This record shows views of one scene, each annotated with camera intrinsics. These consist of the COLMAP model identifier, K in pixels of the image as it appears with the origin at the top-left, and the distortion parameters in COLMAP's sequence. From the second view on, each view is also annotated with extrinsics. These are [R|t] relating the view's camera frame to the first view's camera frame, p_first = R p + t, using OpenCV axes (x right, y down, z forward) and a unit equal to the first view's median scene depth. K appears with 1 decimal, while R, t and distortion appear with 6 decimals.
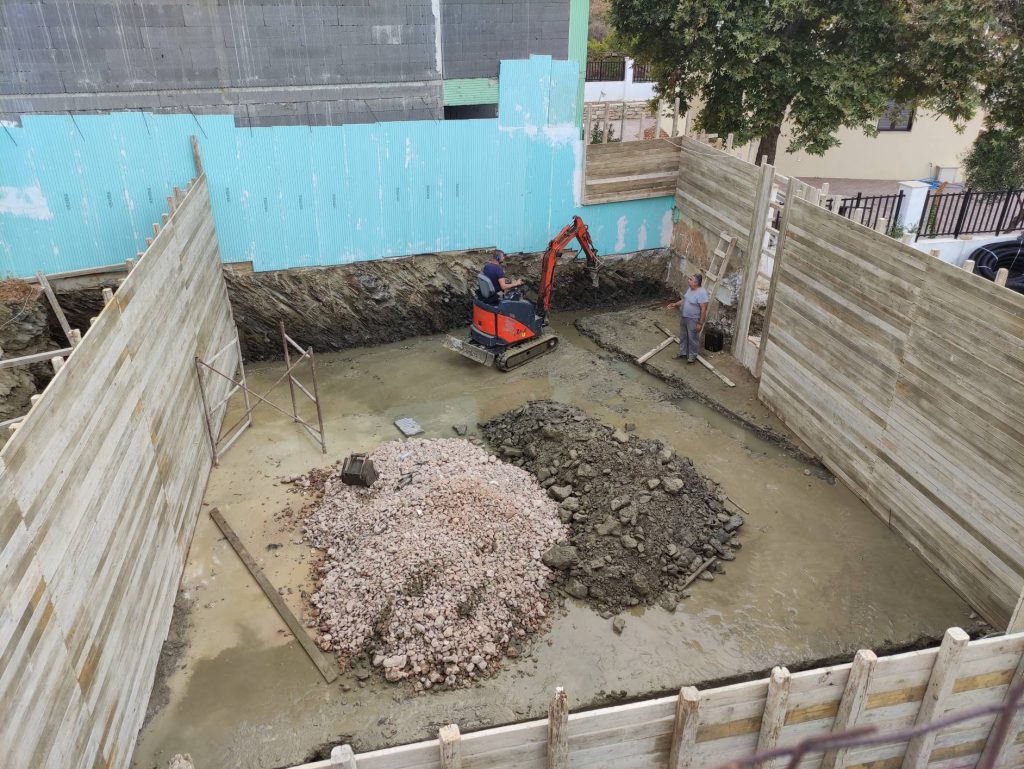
lens RADIAL K [[758.0, 0, 512.0], [0, 758.0, 384.5], [0, 0, 1]] dist [0.032465, -0.007178]
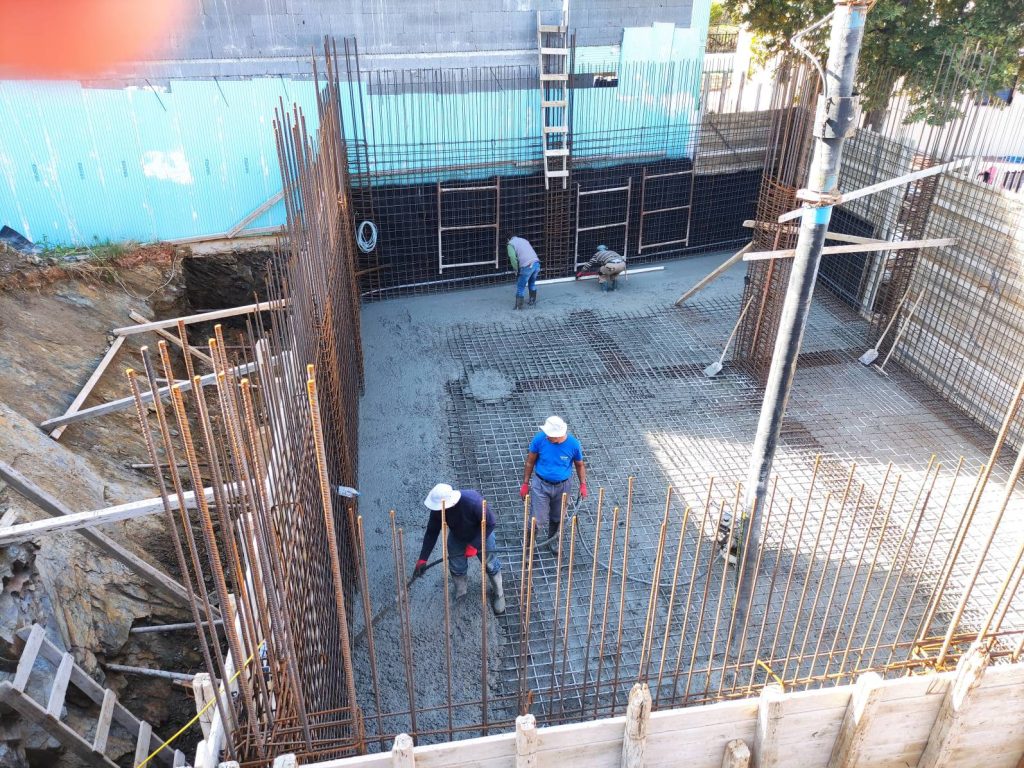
lens RADIAL K [[758.0, 0, 512.0], [0, 758.0, 384.0], [0, 0, 1]] dist [0.032465, -0.007178]
pose [[0.998912, 0.024527, -0.039658, -0.120189], [-0.023309, 0.999250, 0.030905, 0.010043], [0.040386, -0.029947, 0.998735, -0.010118]]
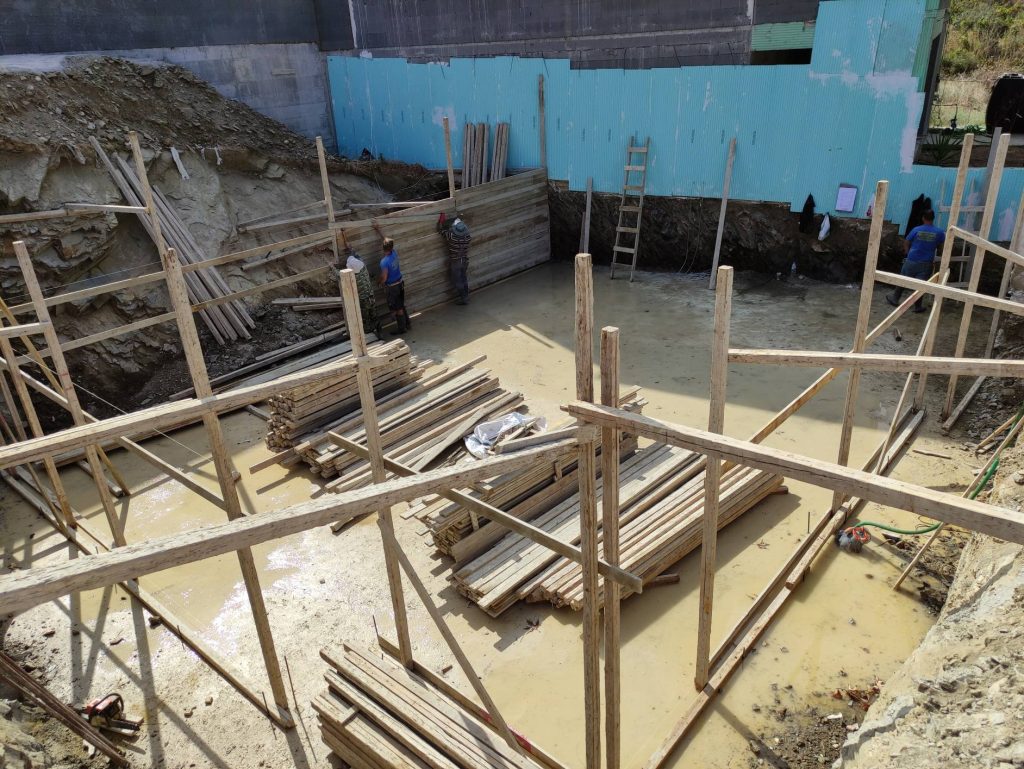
lens RADIAL K [[758.0, 0, 512.0], [0, 758.0, 384.5], [0, 0, 1]] dist [0.032465, -0.007178]
pose [[0.605374, 0.296574, -0.738625, 0.656544], [-0.311714, 0.942203, 0.122835, 0.028919], [0.732364, 0.155878, 0.662831, 0.175236]]
